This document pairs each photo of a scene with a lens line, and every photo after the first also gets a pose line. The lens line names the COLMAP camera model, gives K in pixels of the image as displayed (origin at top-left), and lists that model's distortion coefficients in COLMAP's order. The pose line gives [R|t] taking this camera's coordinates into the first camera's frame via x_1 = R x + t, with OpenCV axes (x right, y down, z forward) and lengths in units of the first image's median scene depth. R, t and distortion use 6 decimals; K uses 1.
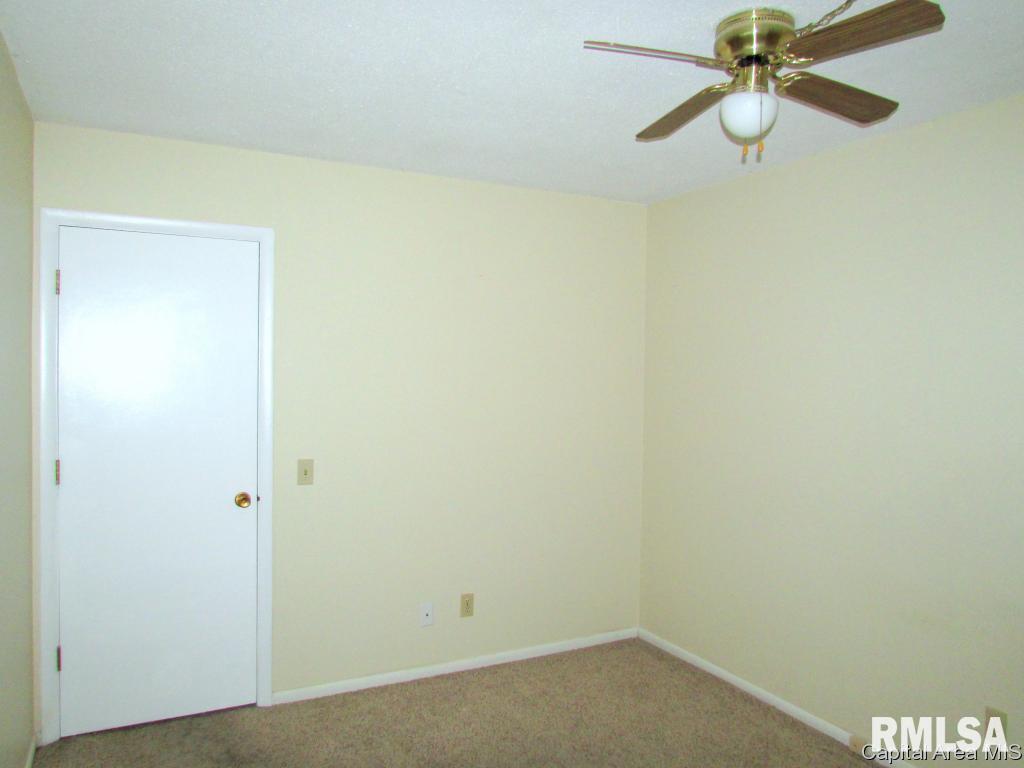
lens RADIAL K [[750.5, 0, 512.0], [0, 750.5, 384.0], [0, 0, 1]] dist [-0.030302, -0.003020]
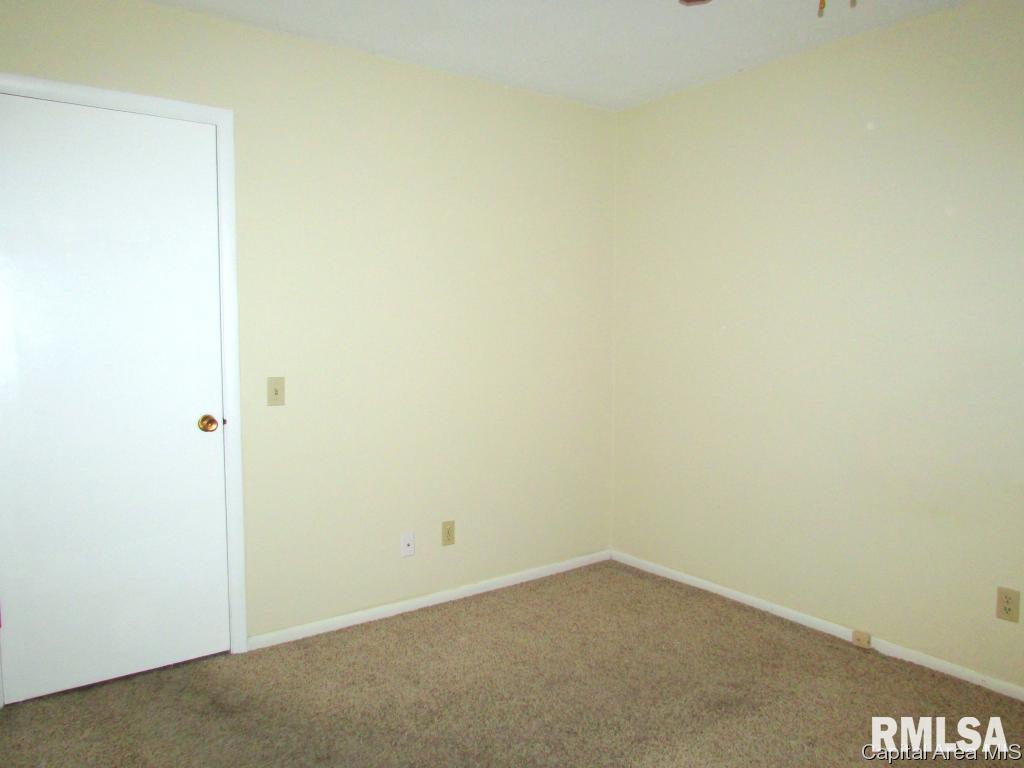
lens RADIAL K [[750.5, 0, 512.0], [0, 750.5, 384.0], [0, 0, 1]] dist [-0.030302, -0.003020]
pose [[0.986868, -0.025668, 0.159474, -0.144505], [0.016601, 0.998183, 0.057929, 0.063704], [-0.160671, -0.054521, 0.985501, 0.081189]]
